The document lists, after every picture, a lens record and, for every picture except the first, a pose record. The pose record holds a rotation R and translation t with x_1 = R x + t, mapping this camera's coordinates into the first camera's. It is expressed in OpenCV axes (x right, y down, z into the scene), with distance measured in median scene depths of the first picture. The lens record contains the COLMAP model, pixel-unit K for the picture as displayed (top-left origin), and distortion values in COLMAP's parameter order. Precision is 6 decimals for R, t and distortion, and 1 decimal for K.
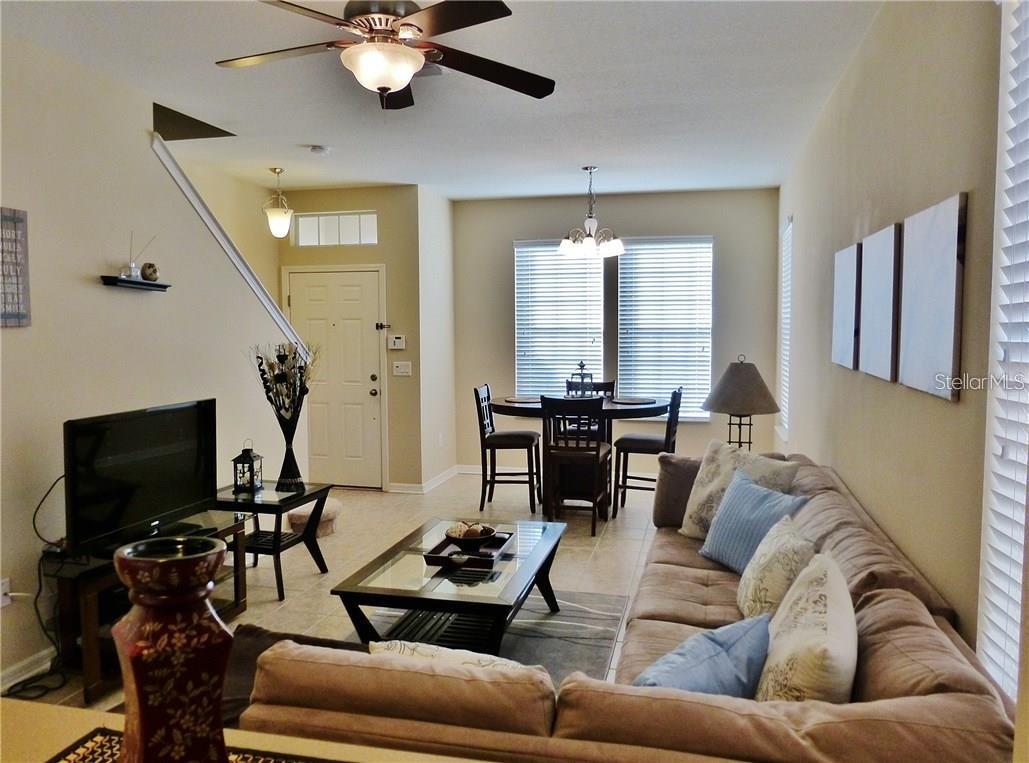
lens RADIAL K [[770.7, 0, 513.6], [0, 770.7, 362.2], [0, 0, 1]] dist [-0.016184, -0.001763]
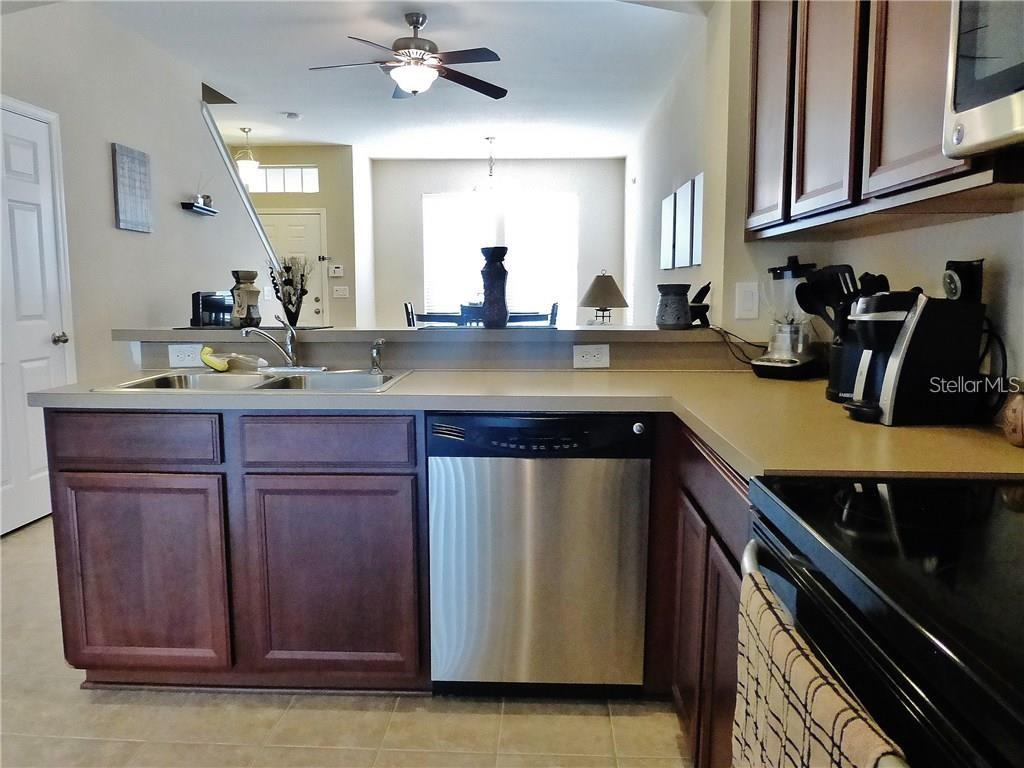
lens RADIAL K [[741.5, 0, 513.5], [0, 741.5, 347.8], [0, 0, 1]] dist [-0.006469, -0.006356]
pose [[0.981869, -0.011949, 0.189185, -0.154334], [0.005484, 0.999384, 0.034658, 0.093595], [-0.189482, -0.032992, 0.981330, -0.396329]]
